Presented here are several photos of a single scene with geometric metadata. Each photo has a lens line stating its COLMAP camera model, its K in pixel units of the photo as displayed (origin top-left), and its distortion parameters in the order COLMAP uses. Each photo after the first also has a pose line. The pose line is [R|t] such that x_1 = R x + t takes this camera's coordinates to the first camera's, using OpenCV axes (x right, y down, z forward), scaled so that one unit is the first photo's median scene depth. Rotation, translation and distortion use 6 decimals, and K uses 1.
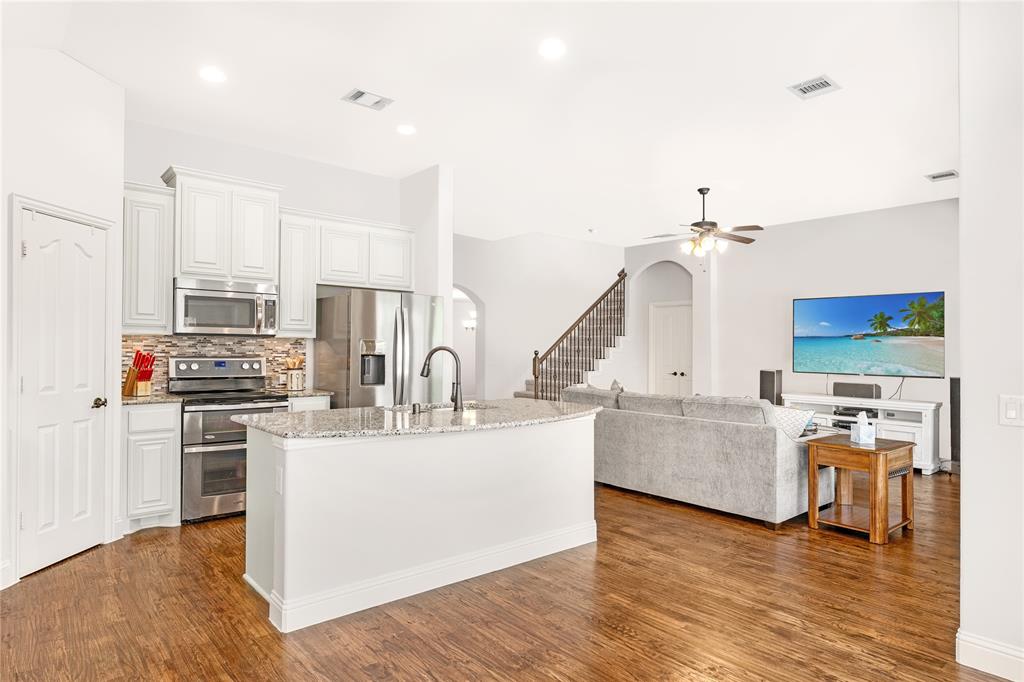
lens RADIAL K [[596.9, 0, 507.0], [0, 596.9, 341.1], [0, 0, 1]] dist [0.003058, 0.002398]
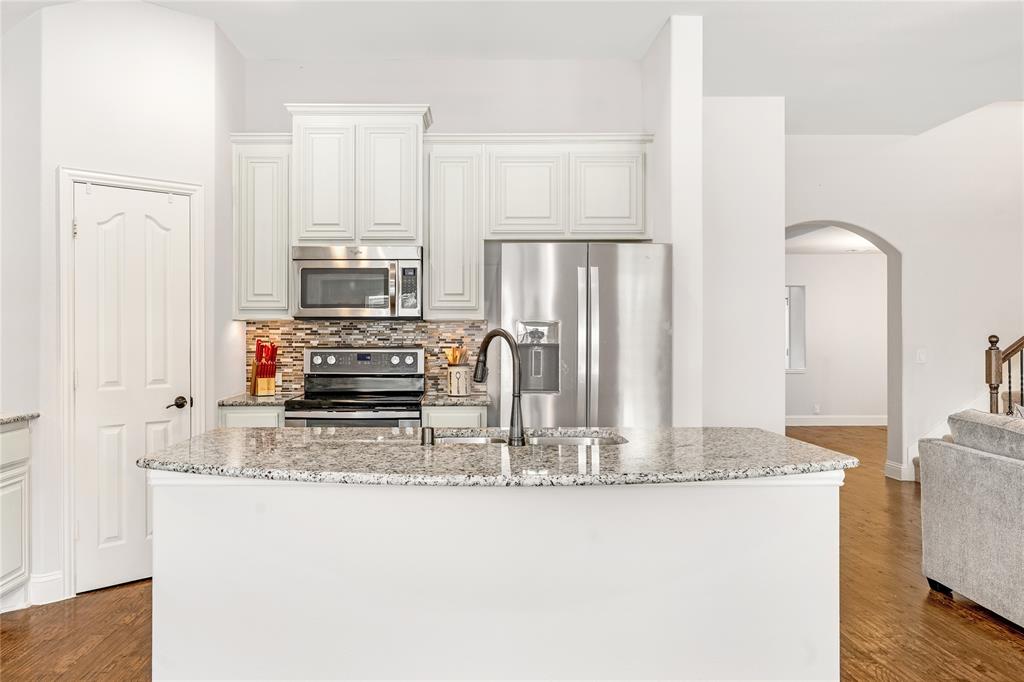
lens RADIAL K [[828.9, 0, 467.9], [0, 828.9, 331.1], [0, 0, 1]] dist [-0.003704, 0.001270]
pose [[0.765921, -0.011615, -0.642829, 0.298317], [0.016336, 0.999866, 0.001398, 0.006568], [0.642727, -0.011572, 0.766008, 0.292104]]
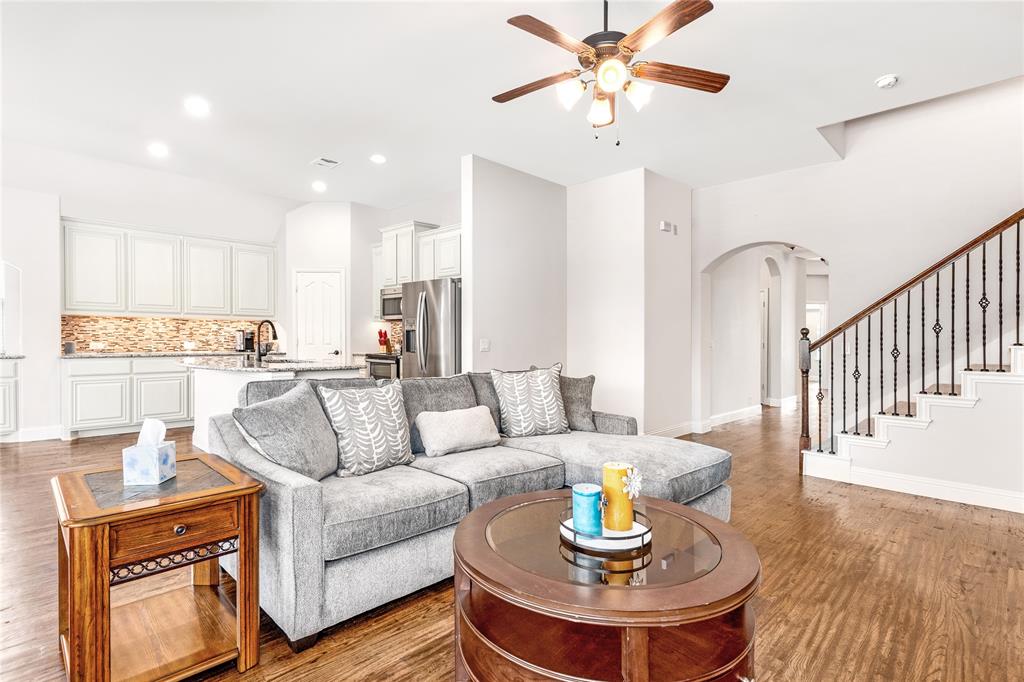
lens RADIAL K [[503.5, 0, 515.1], [0, 503.5, 338.2], [0, 0, 1]] dist [-0.000230, 0.000440]
pose [[0.091129, -0.005325, -0.995825, 0.960550], [0.003795, 0.999980, -0.005000, 0.049811], [0.995832, -0.003324, 0.091147, 1.177616]]
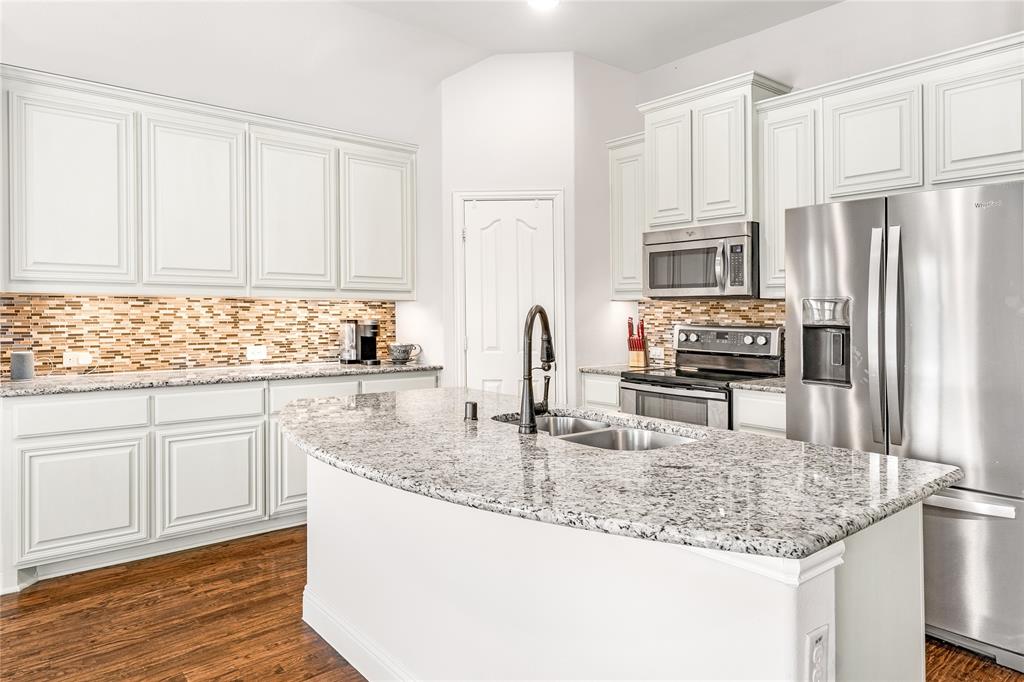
lens RADIAL K [[661.3, 0, 531.4], [0, 661.3, 309.7], [0, 0, 1]] dist [0.008518, 0.000481]
pose [[-0.001625, -0.013456, -0.999908, 0.377252], [0.006223, 0.999890, -0.013466, 0.015411], [0.999979, -0.006244, -0.001541, 0.775610]]
